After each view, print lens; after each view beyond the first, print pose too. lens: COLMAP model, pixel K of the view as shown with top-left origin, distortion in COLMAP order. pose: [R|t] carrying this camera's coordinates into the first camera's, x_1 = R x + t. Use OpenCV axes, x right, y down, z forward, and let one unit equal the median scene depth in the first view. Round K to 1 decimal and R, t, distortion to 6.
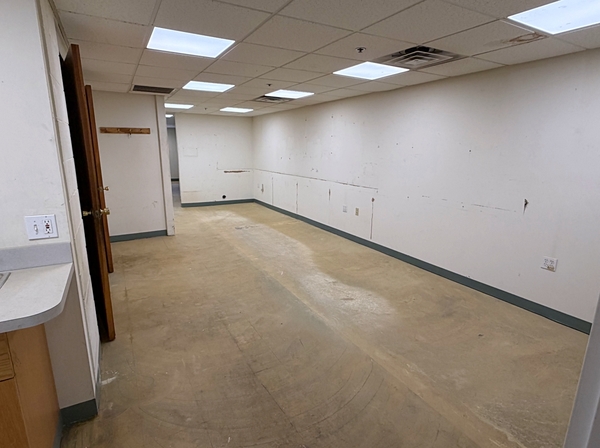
lens RADIAL K [[327.8, 0, 300.0], [0, 327.8, 224.0], [0, 0, 1]] dist [0.002599, 0.001097]
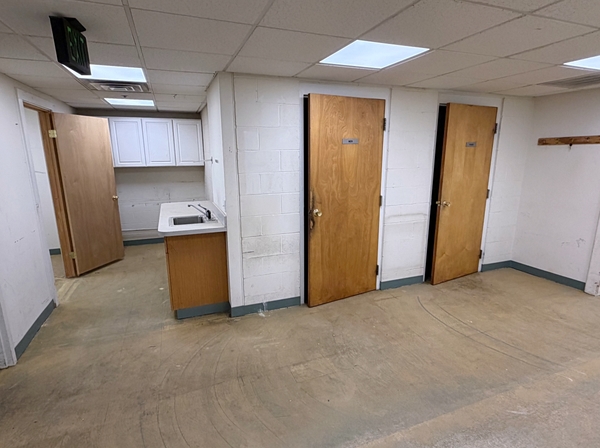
lens RADIAL K [[327.8, 0, 300.0], [0, 327.8, 224.0], [0, 0, 1]] dist [0.002599, 0.001097]
pose [[-0.132501, 0.206257, -0.969485, 0.440855], [-0.221615, 0.947183, 0.231800, -0.179758], [0.966090, 0.245566, -0.079793, 0.648947]]
